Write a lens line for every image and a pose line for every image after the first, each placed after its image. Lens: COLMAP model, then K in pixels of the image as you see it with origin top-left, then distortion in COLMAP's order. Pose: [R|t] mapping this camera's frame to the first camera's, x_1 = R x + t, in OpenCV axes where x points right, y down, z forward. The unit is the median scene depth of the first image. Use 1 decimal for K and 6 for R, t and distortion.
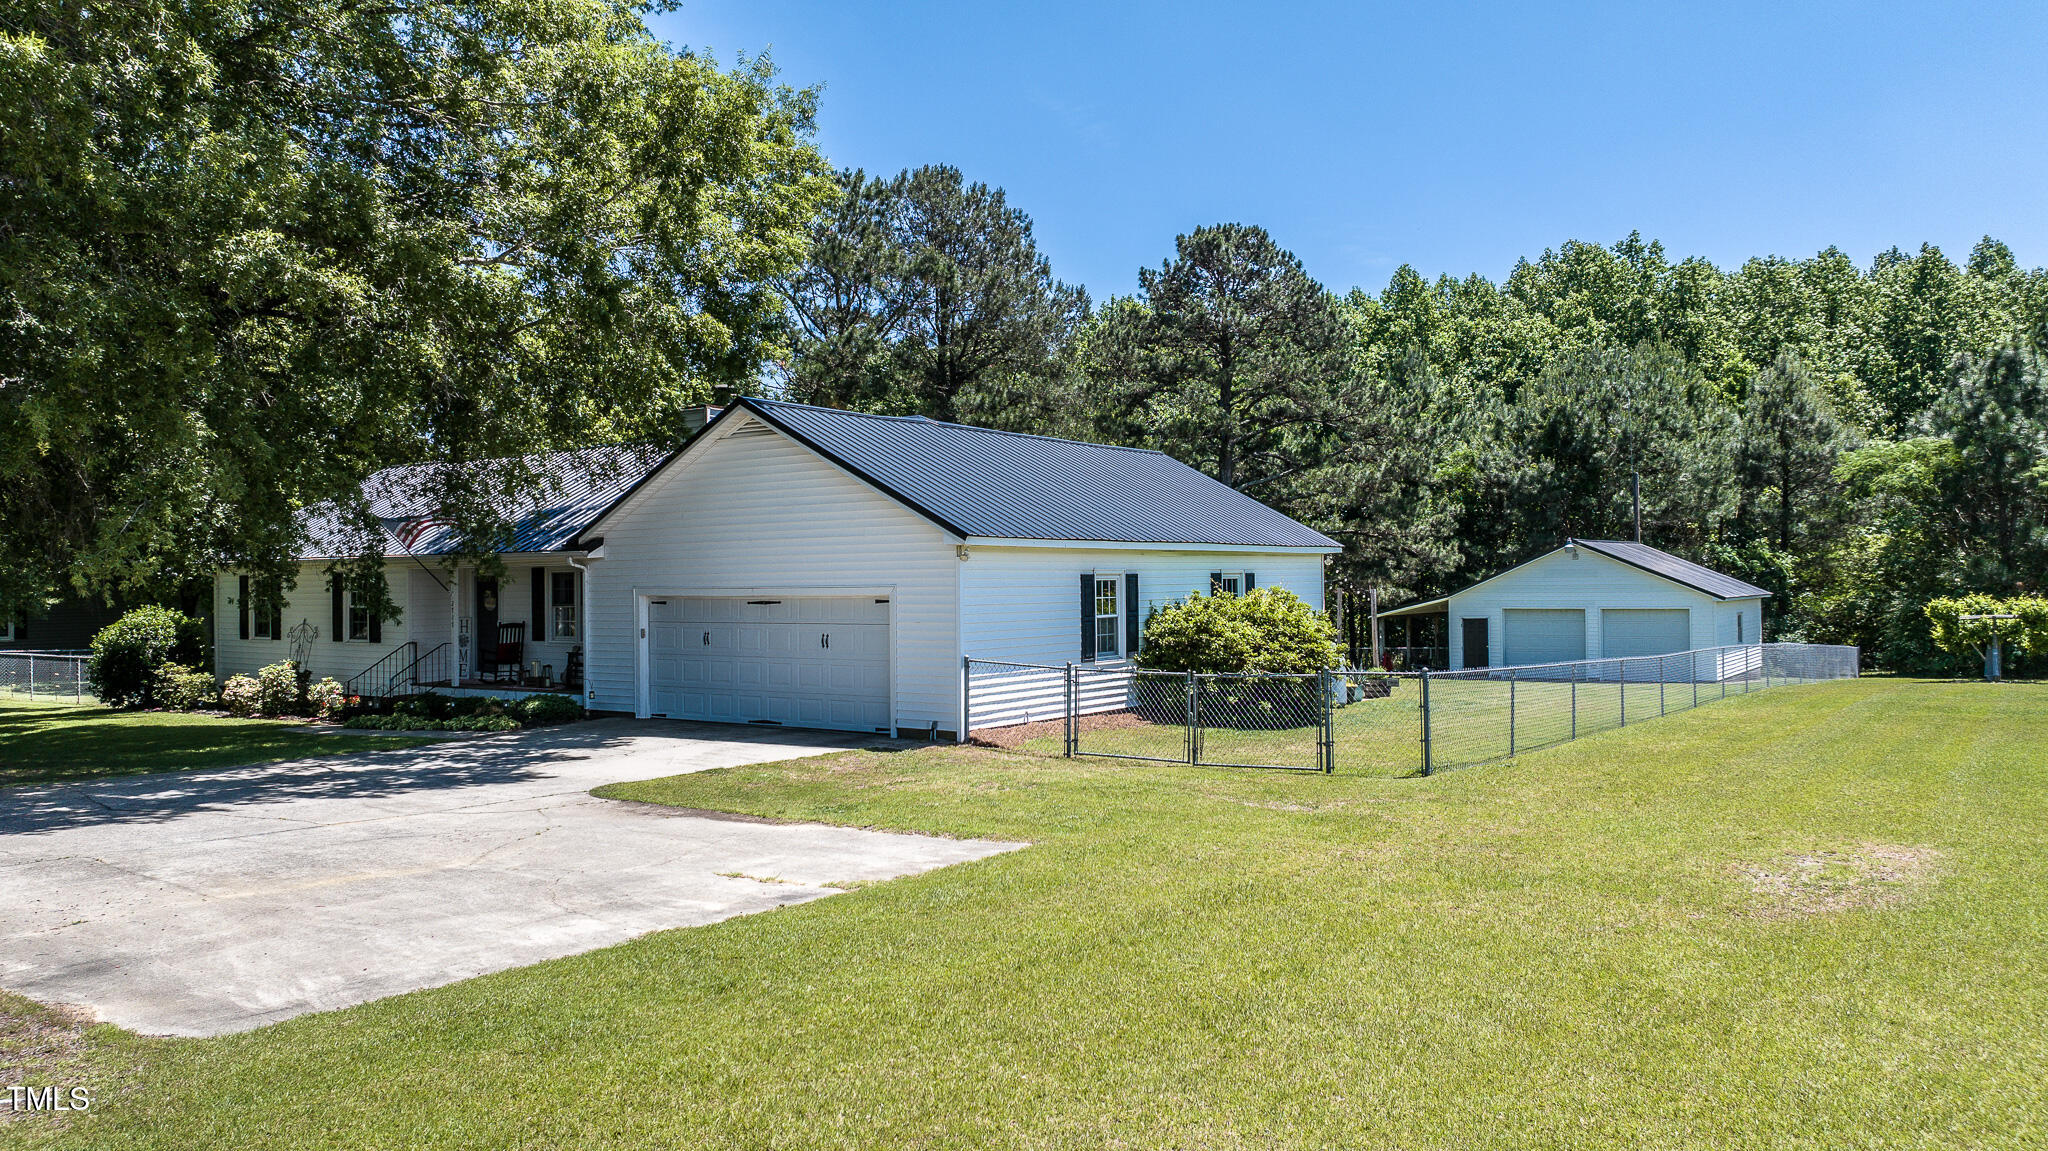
lens RADIAL K [[1439.8, 0, 1043.1], [0, 1439.8, 573.5], [0, 0, 1]] dist [-0.007261, 0.002995]
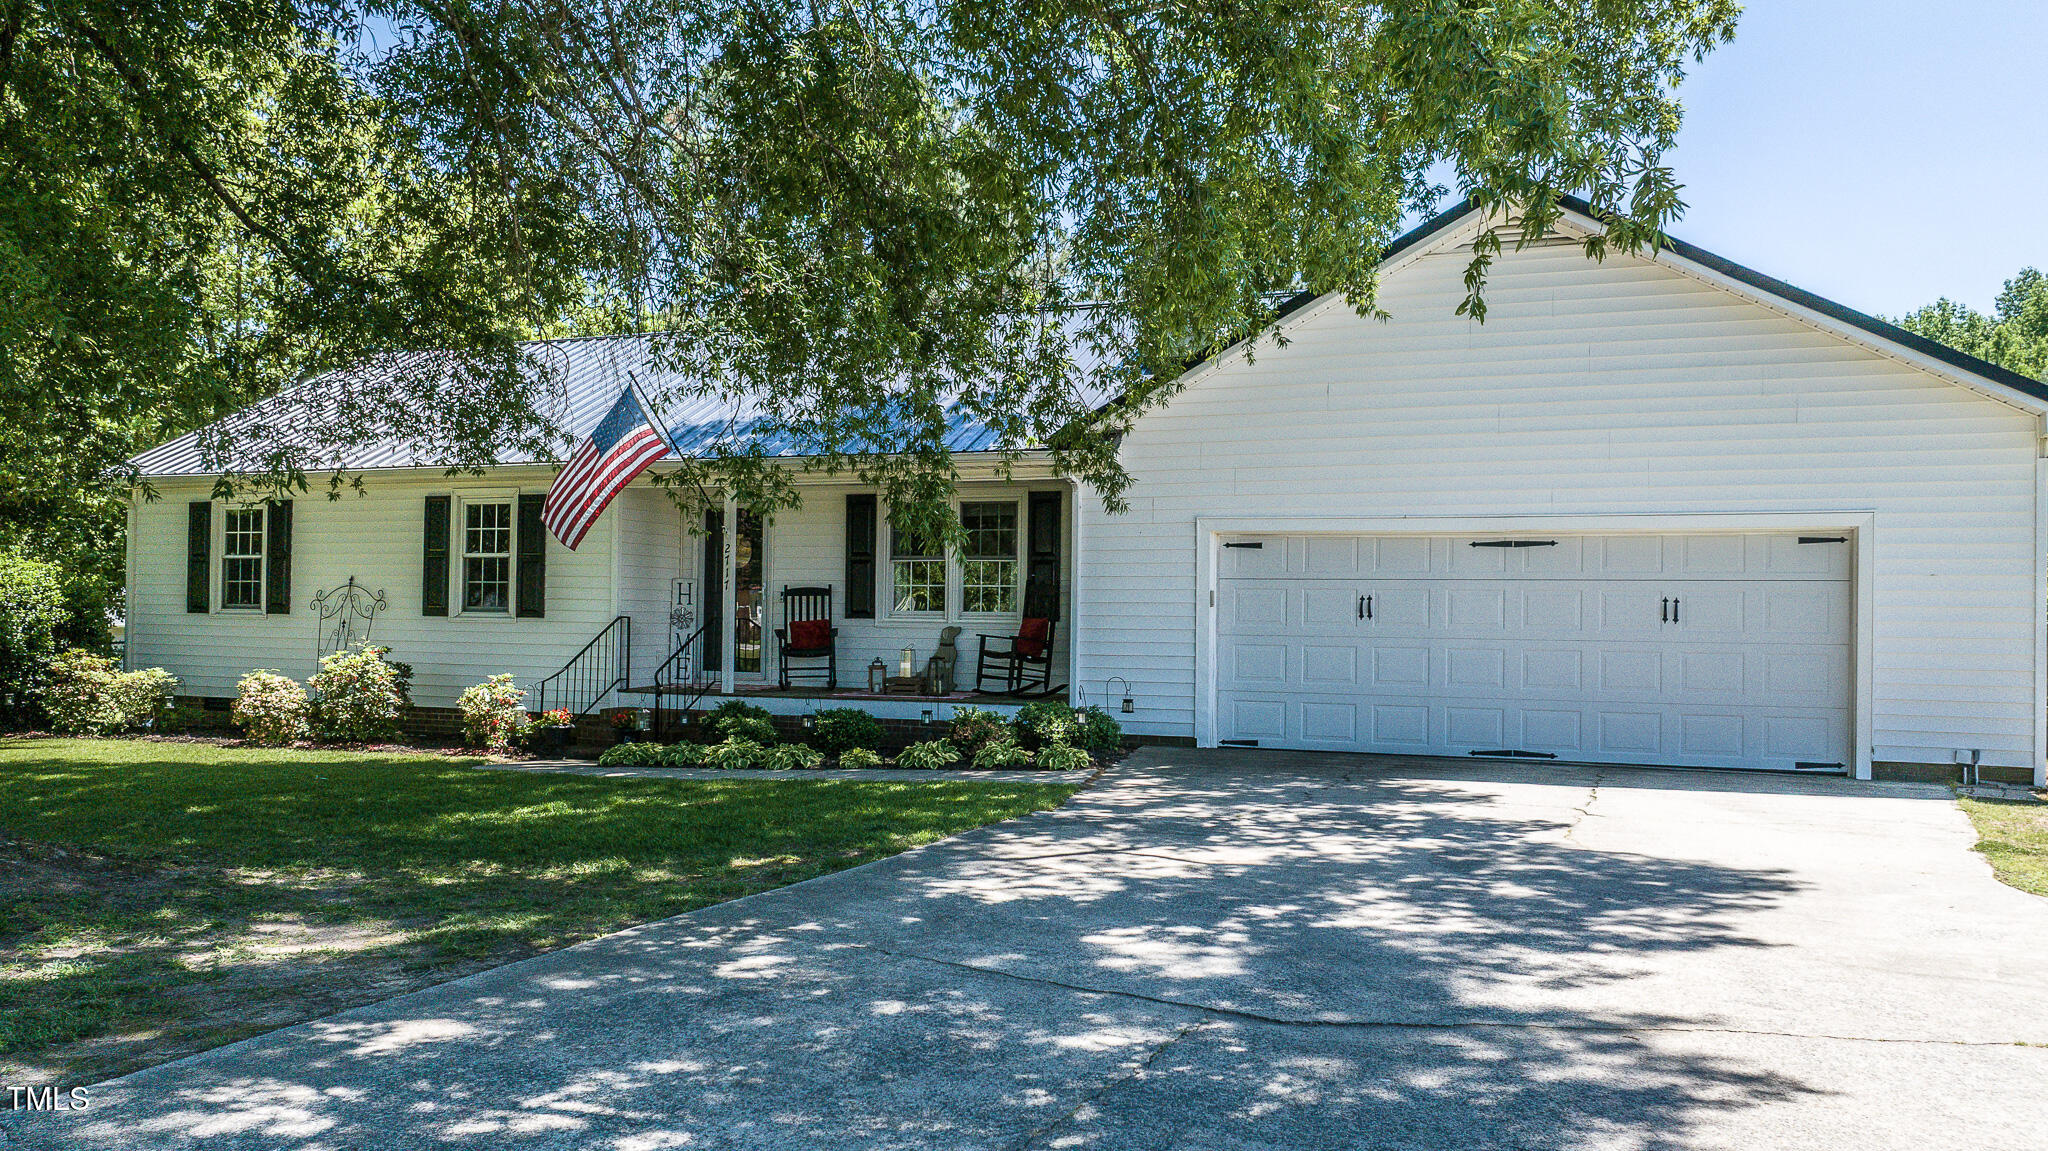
lens RADIAL K [[1439.8, 0, 1043.1], [0, 1439.8, 573.5], [0, 0, 1]] dist [-0.007261, 0.002995]
pose [[0.967166, 0.030002, 0.252370, -0.427771], [-0.023863, 0.999341, -0.027352, 0.043005], [-0.253024, 0.020432, 0.967244, 0.405548]]
